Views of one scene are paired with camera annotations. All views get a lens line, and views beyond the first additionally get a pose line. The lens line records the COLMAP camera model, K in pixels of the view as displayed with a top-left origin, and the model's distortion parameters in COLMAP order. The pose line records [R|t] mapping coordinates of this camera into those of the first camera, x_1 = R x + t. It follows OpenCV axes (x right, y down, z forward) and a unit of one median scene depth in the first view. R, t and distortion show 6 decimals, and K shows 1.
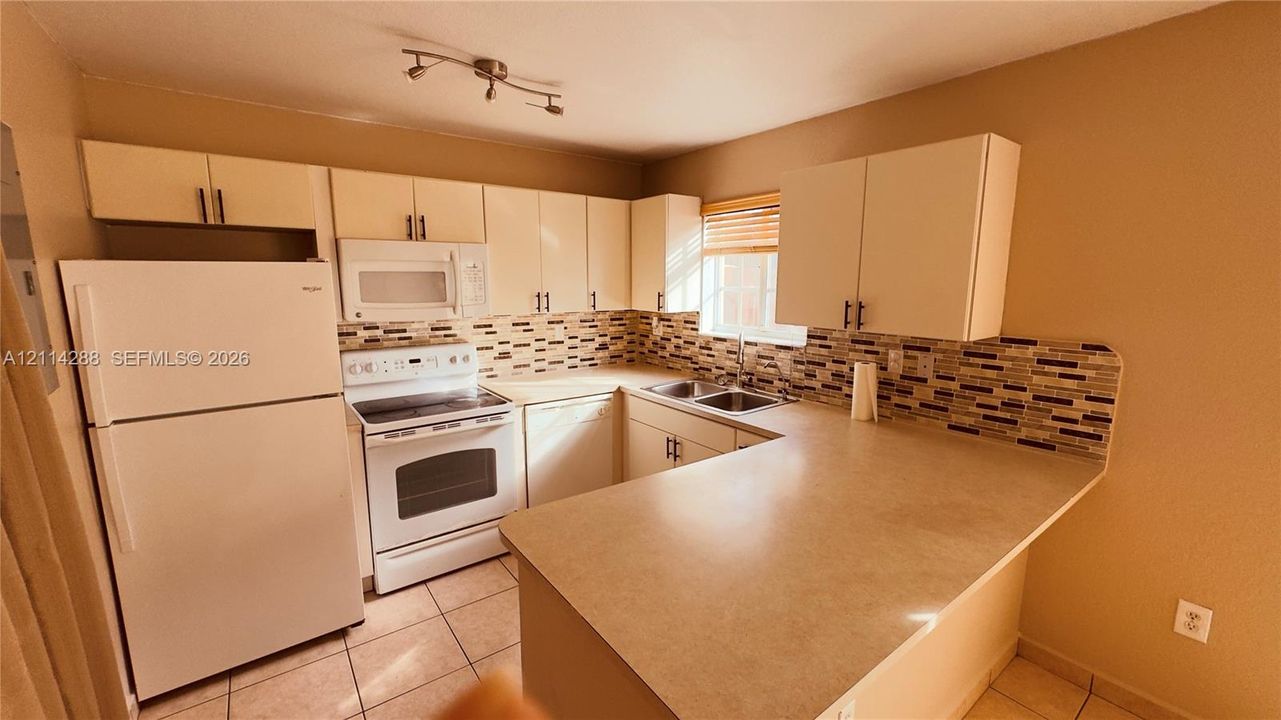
lens RADIAL K [[512.2, 0, 636.8], [0, 512.2, 363.8], [0, 0, 1]] dist [-0.001407, -0.000008]
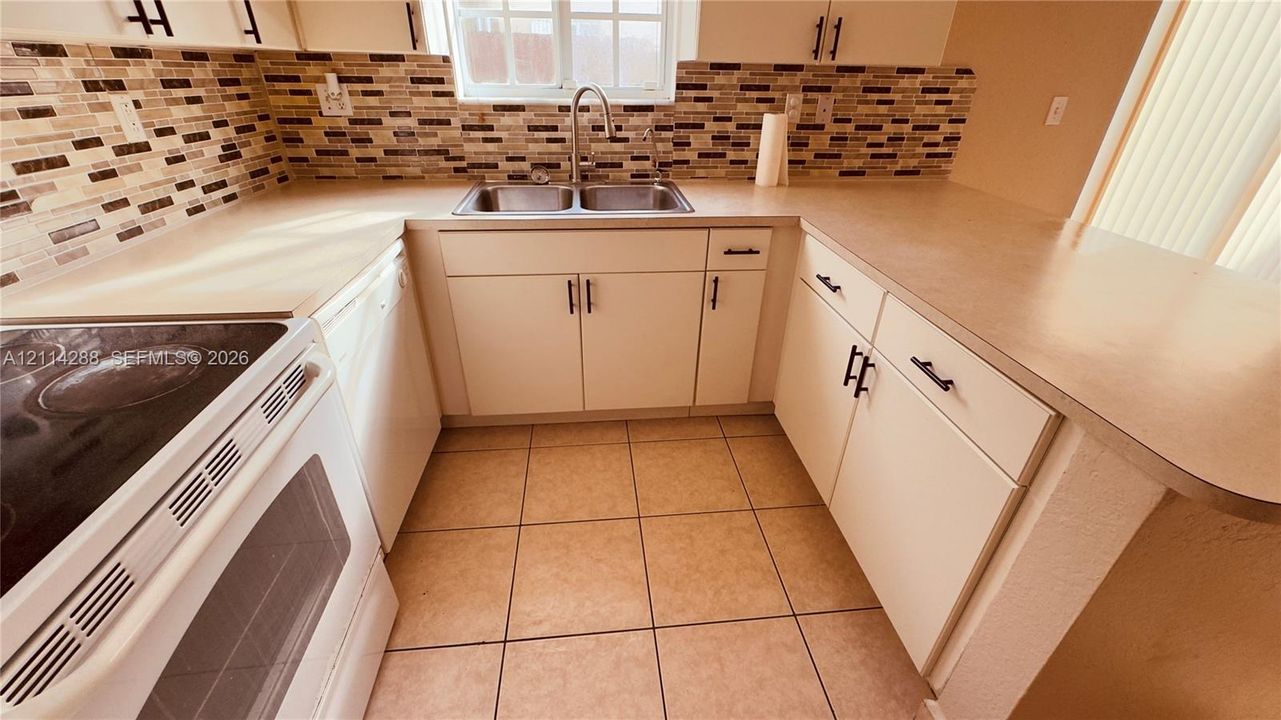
lens RADIAL K [[512.2, 0, 636.1], [0, 512.2, 355.4], [0, 0, 1]] dist [-0.001407, -0.000008]
pose [[0.512302, -0.414195, 0.752322, -0.366813], [0.129463, 0.903246, 0.409128, -0.012910], [-0.848991, -0.112199, 0.516358, 0.581332]]
